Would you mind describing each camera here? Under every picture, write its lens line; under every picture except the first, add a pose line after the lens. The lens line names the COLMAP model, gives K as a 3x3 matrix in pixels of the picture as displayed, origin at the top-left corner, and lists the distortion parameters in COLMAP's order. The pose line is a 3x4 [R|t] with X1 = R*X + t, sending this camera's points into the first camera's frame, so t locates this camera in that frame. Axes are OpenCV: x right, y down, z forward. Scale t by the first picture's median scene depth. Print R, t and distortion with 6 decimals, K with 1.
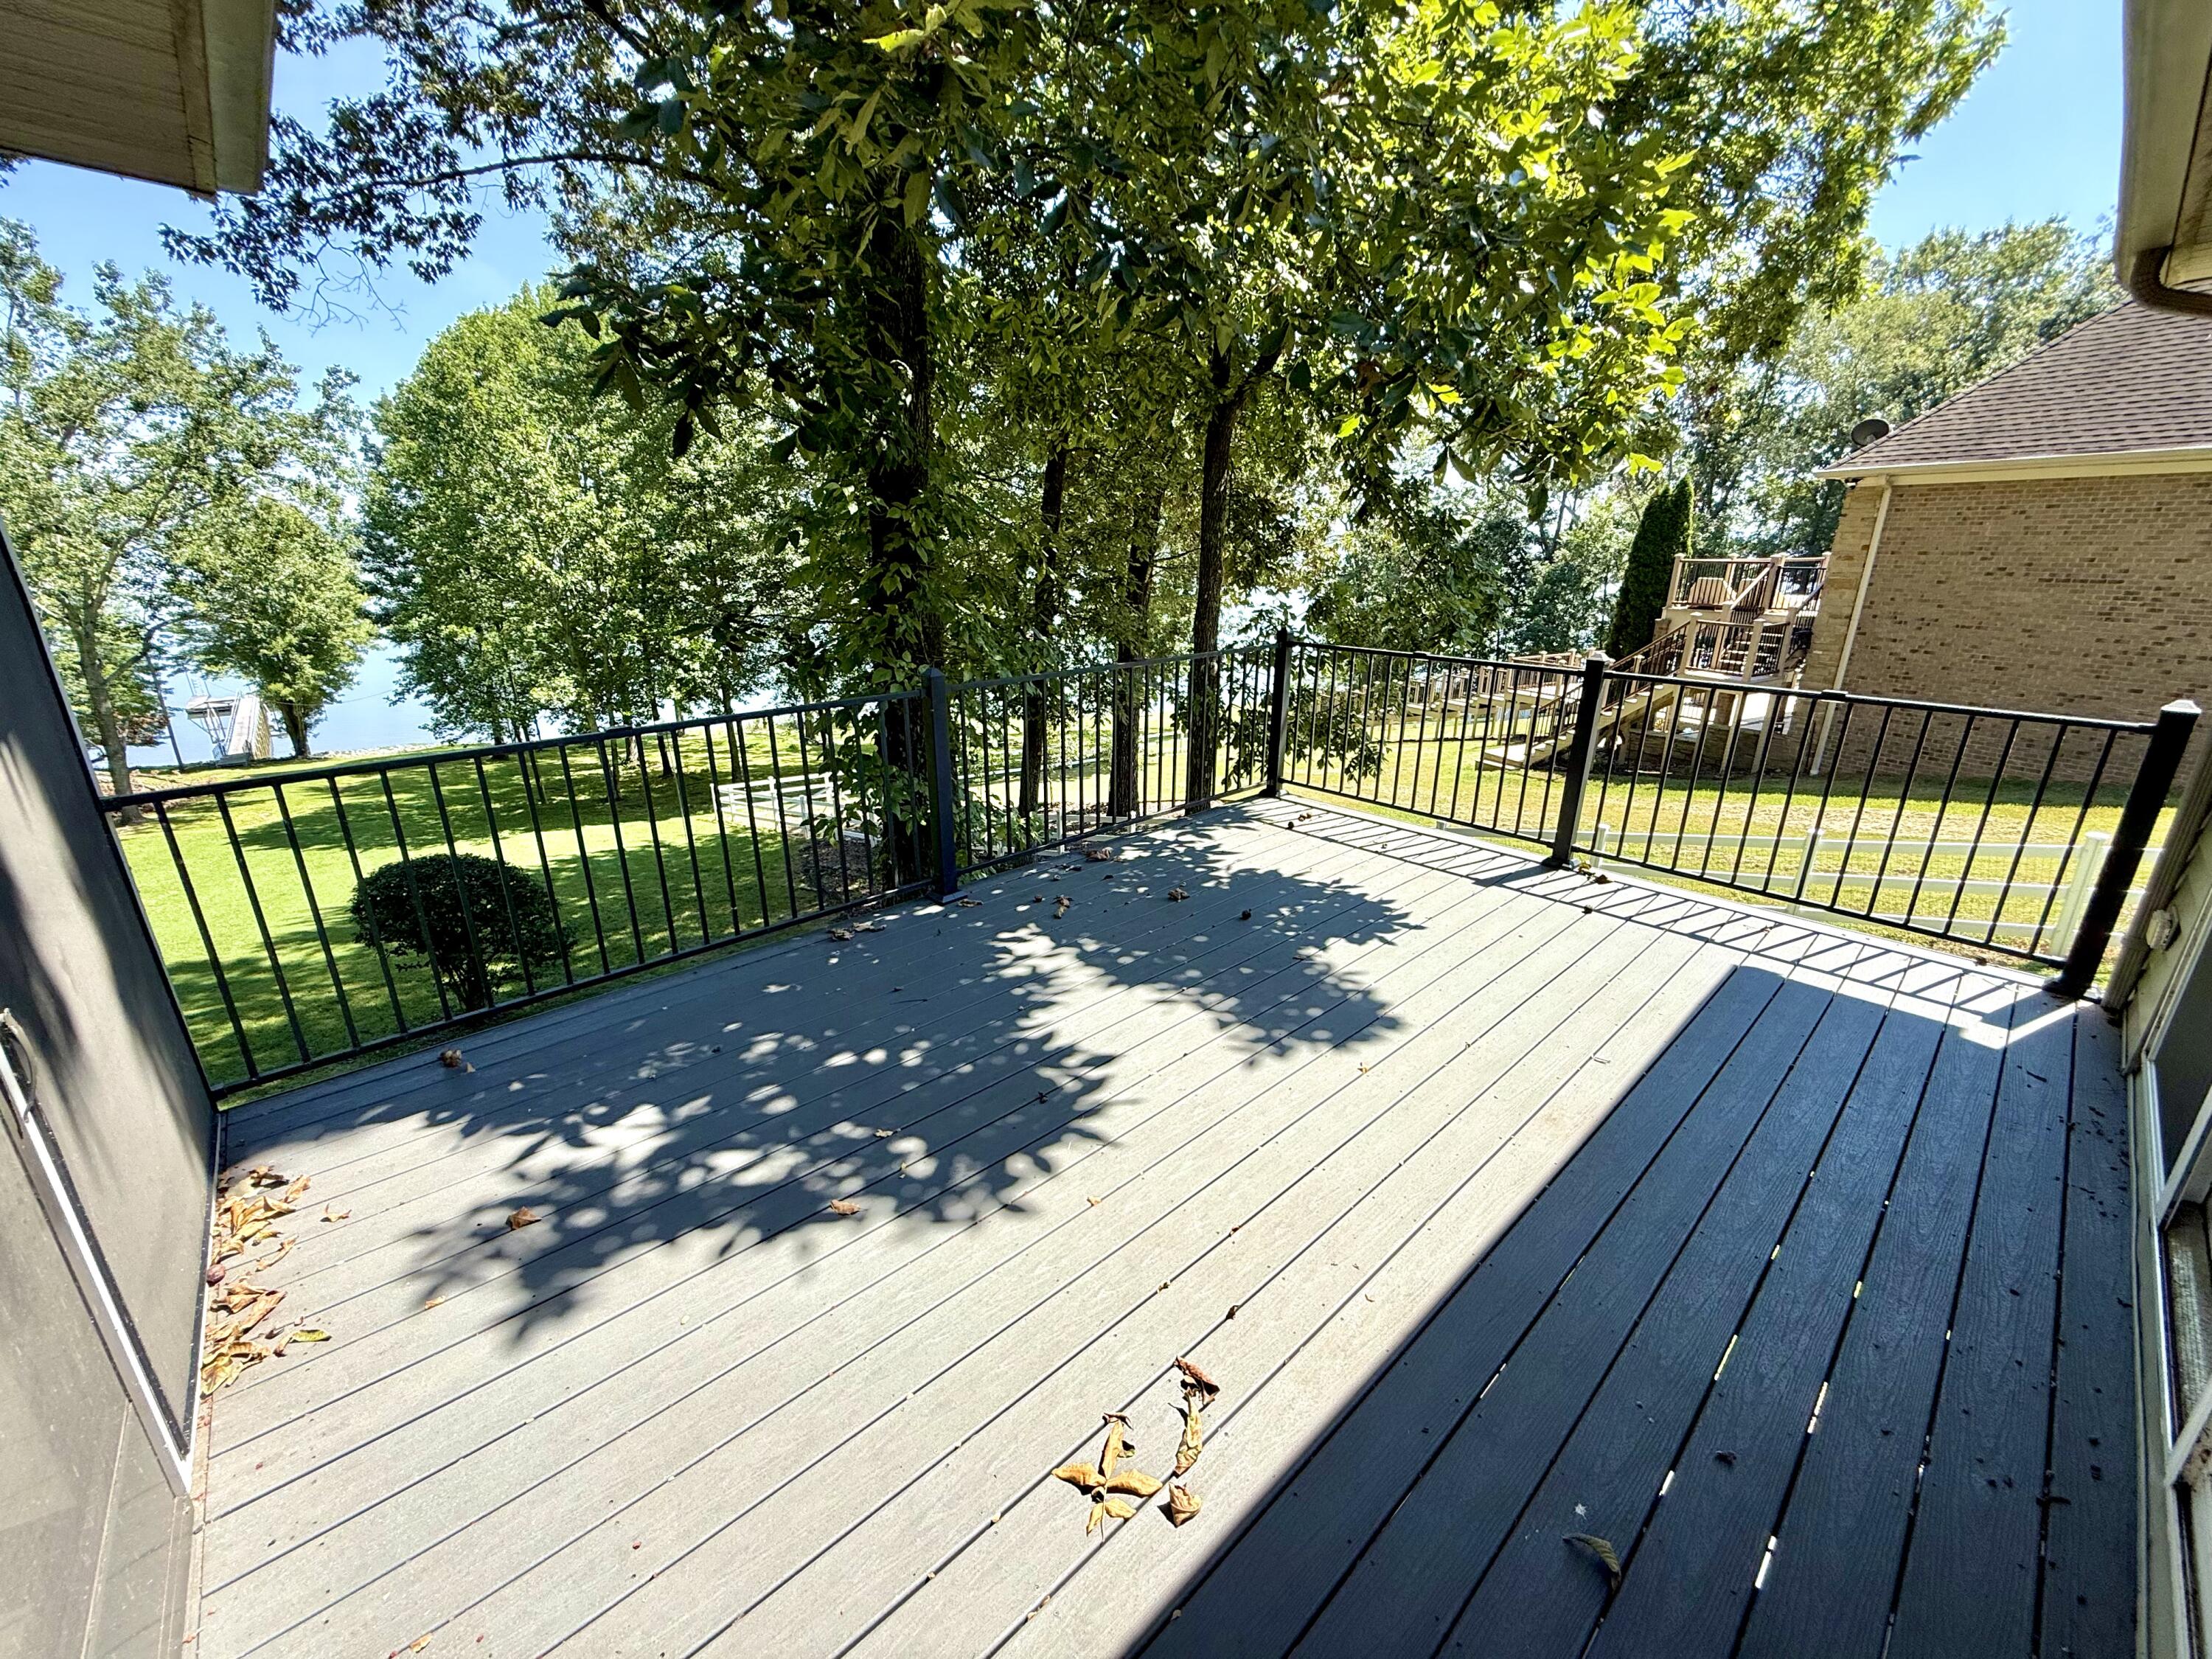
lens RADIAL K [[877.0, 0, 1098.3], [0, 877.0, 829.3], [0, 0, 1]] dist [0.001138, -0.000023]
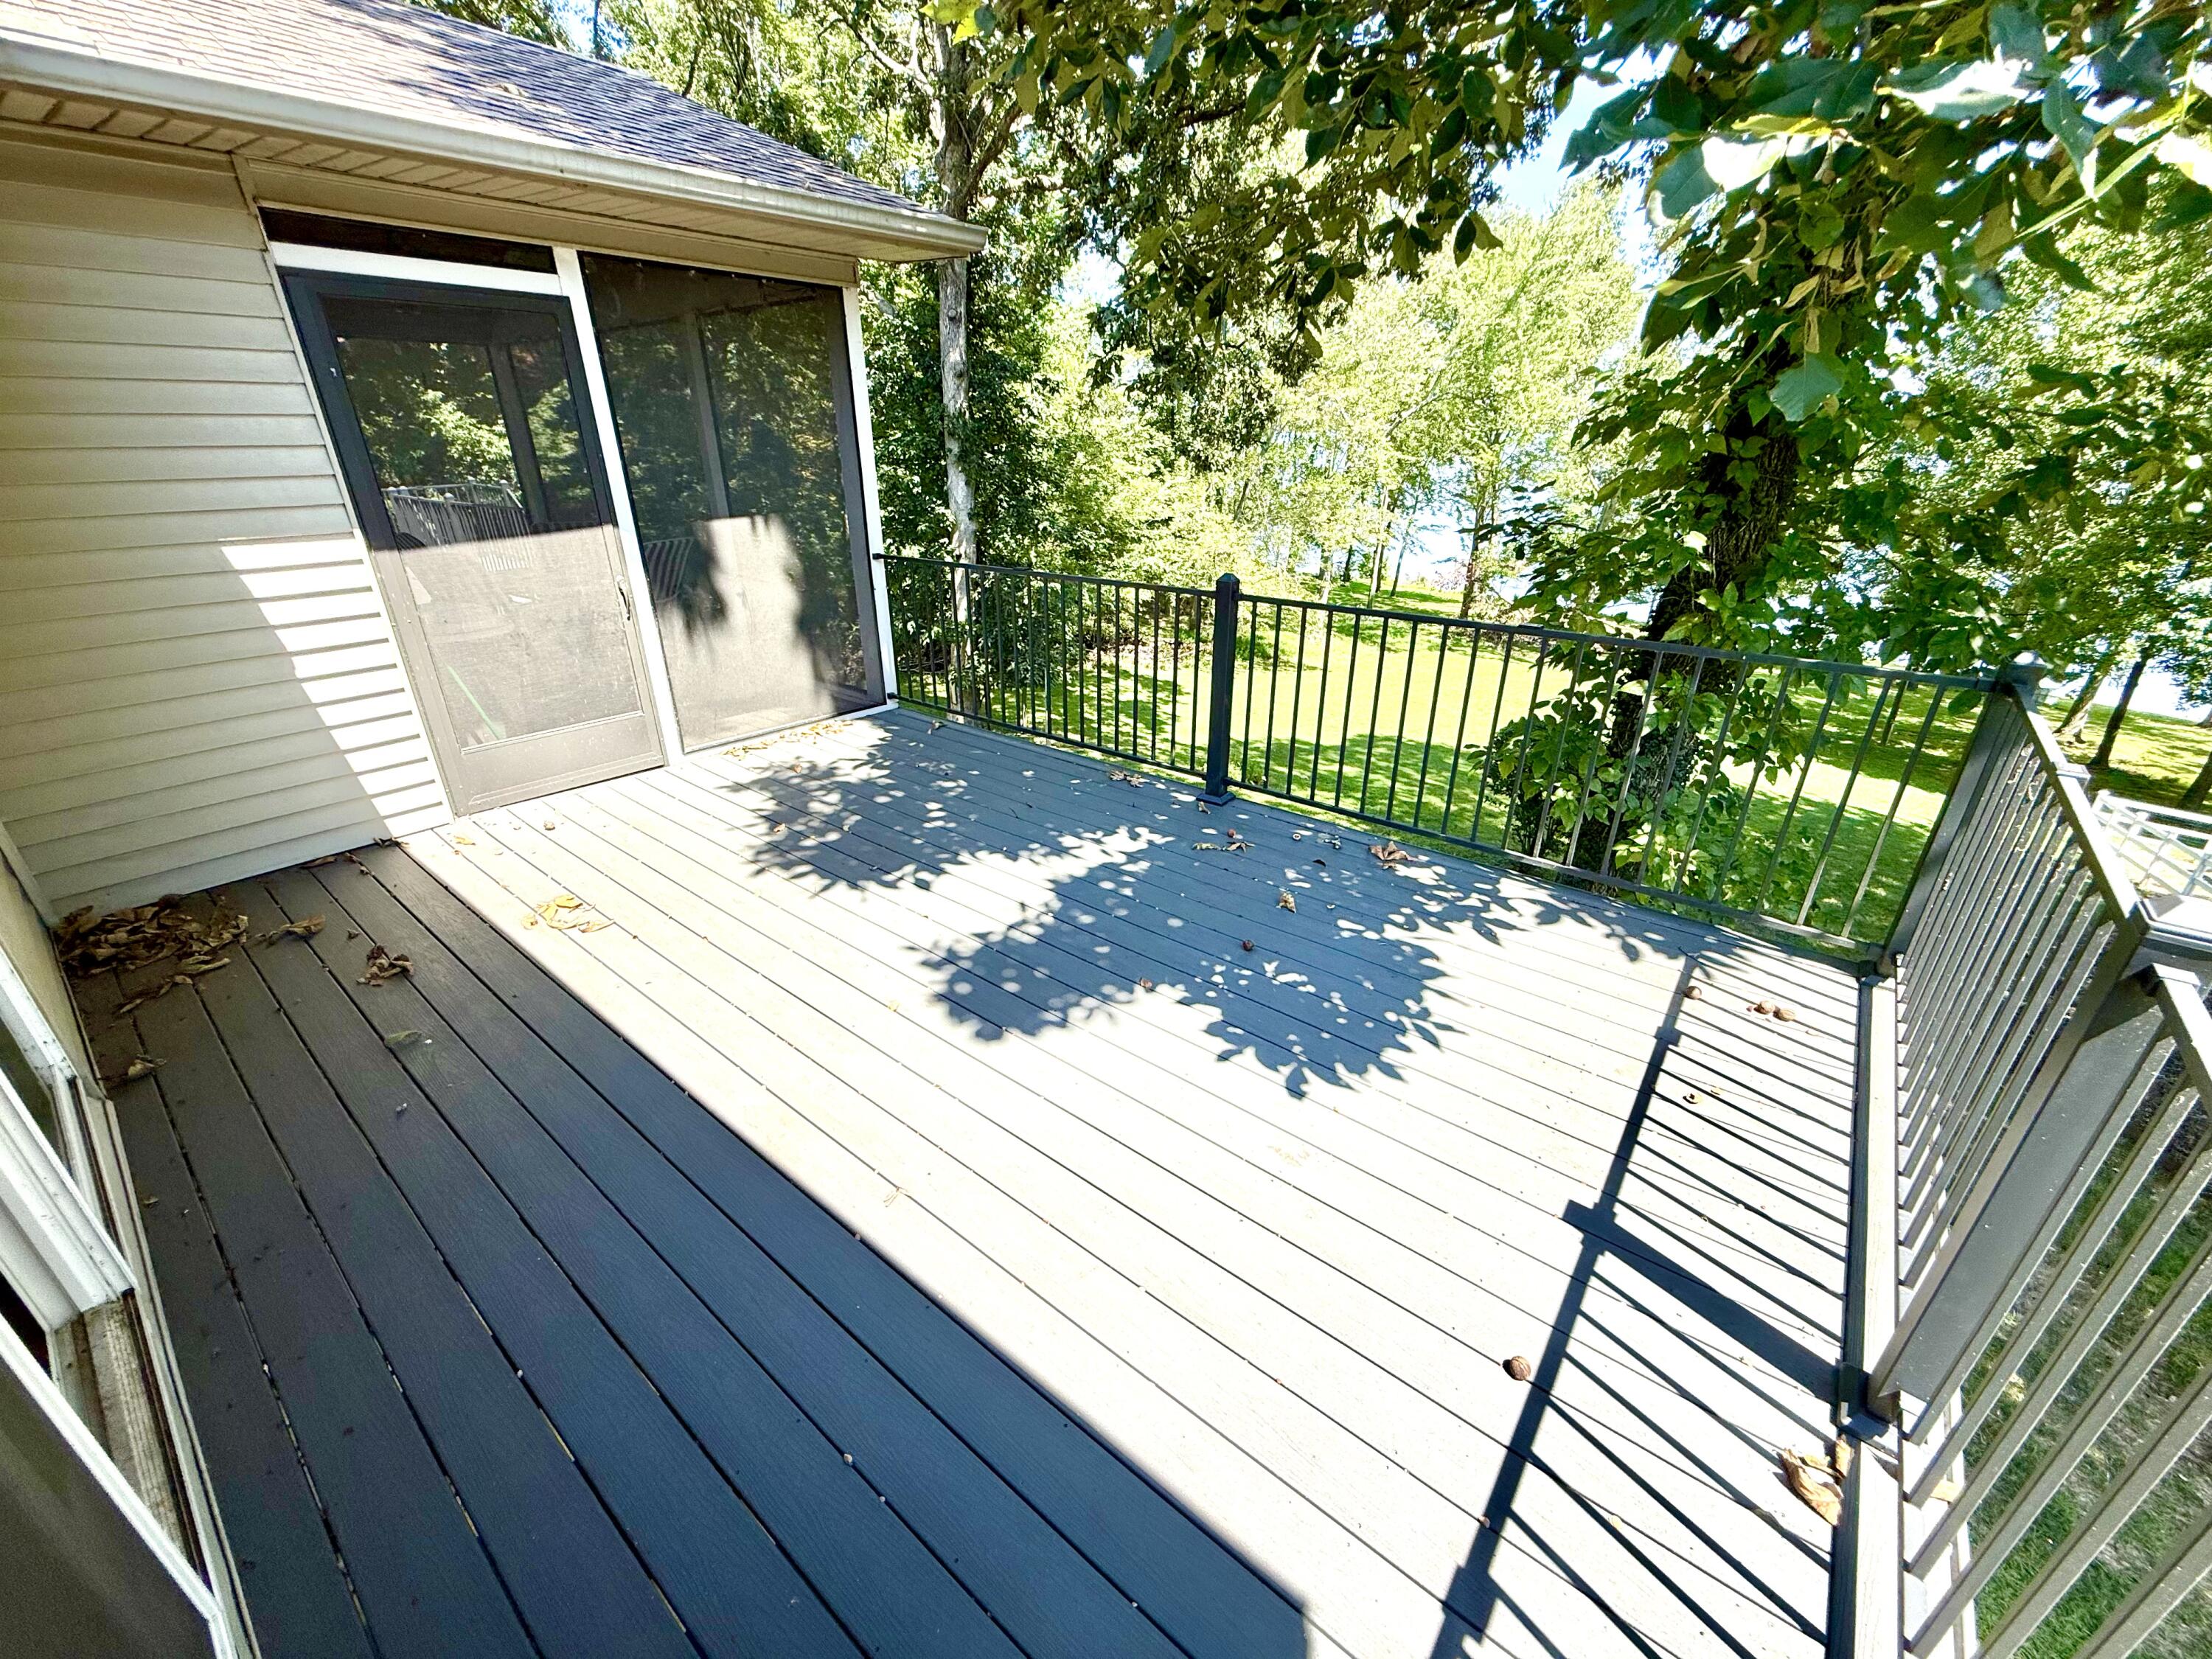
lens RADIAL K [[877.0, 0, 1098.3], [0, 877.0, 829.3], [0, 0, 1]] dist [0.001138, -0.000023]
pose [[0.152092, 0.409041, -0.899752, 0.739270], [-0.307381, 0.884775, 0.350273, -0.207563], [0.939354, 0.223293, 0.260298, 0.588690]]
